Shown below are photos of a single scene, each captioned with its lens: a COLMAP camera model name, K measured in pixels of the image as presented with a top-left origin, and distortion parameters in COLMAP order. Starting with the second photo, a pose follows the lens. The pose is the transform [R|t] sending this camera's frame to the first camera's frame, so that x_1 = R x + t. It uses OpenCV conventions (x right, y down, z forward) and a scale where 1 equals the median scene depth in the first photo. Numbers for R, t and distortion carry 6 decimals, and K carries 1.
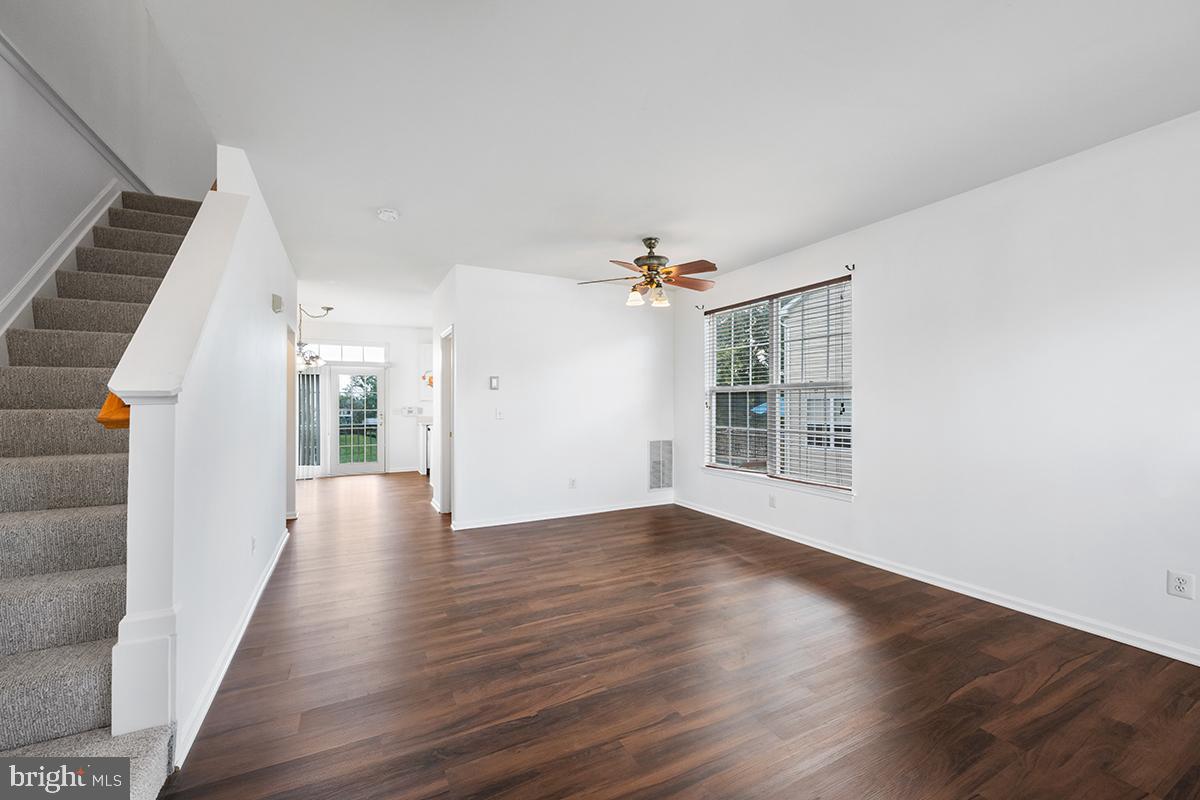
lens RADIAL K [[475.4, 0, 600.0], [0, 475.4, 400.0], [0, 0, 1]] dist [-0.002085, 0.000165]
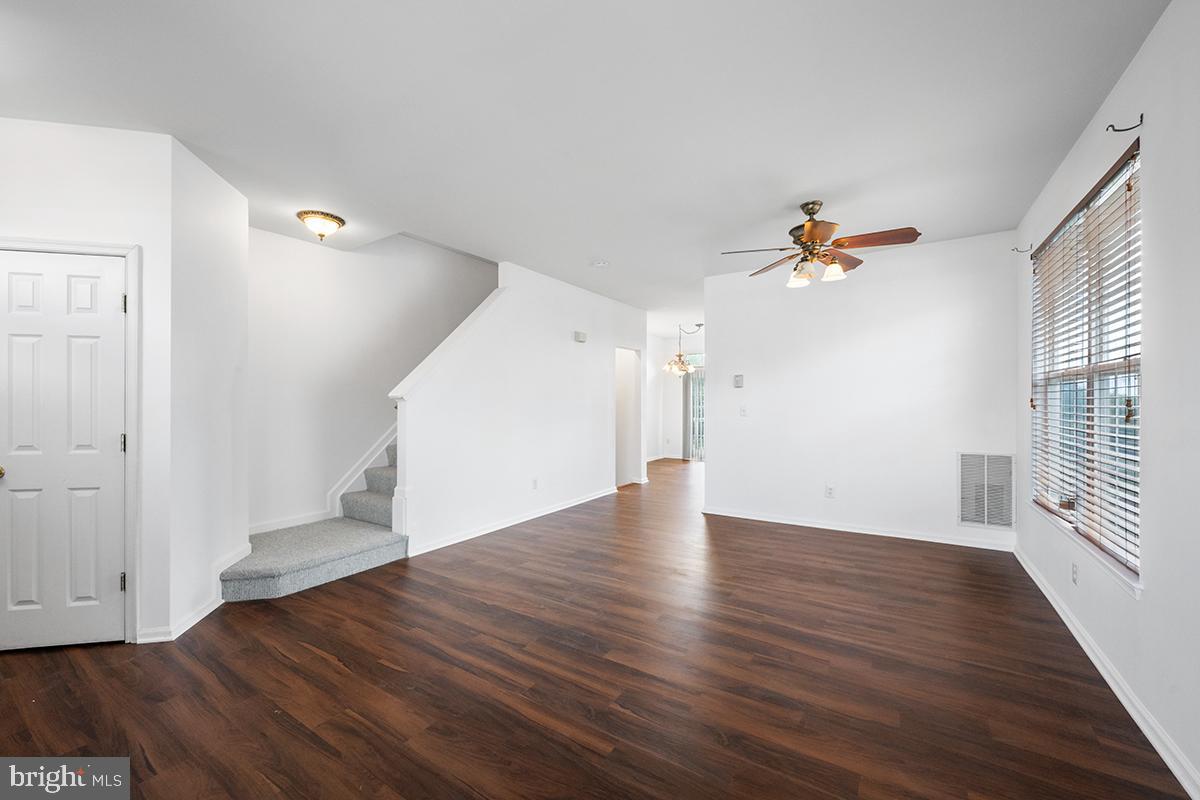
lens RADIAL K [[475.4, 0, 600.0], [0, 475.4, 400.0], [0, 0, 1]] dist [-0.002085, 0.000165]
pose [[0.495374, -0.003297, -0.868673, 0.777601], [0.007446, 0.999972, 0.000451, 0.003911], [0.868648, -0.006692, 0.495385, 0.315845]]
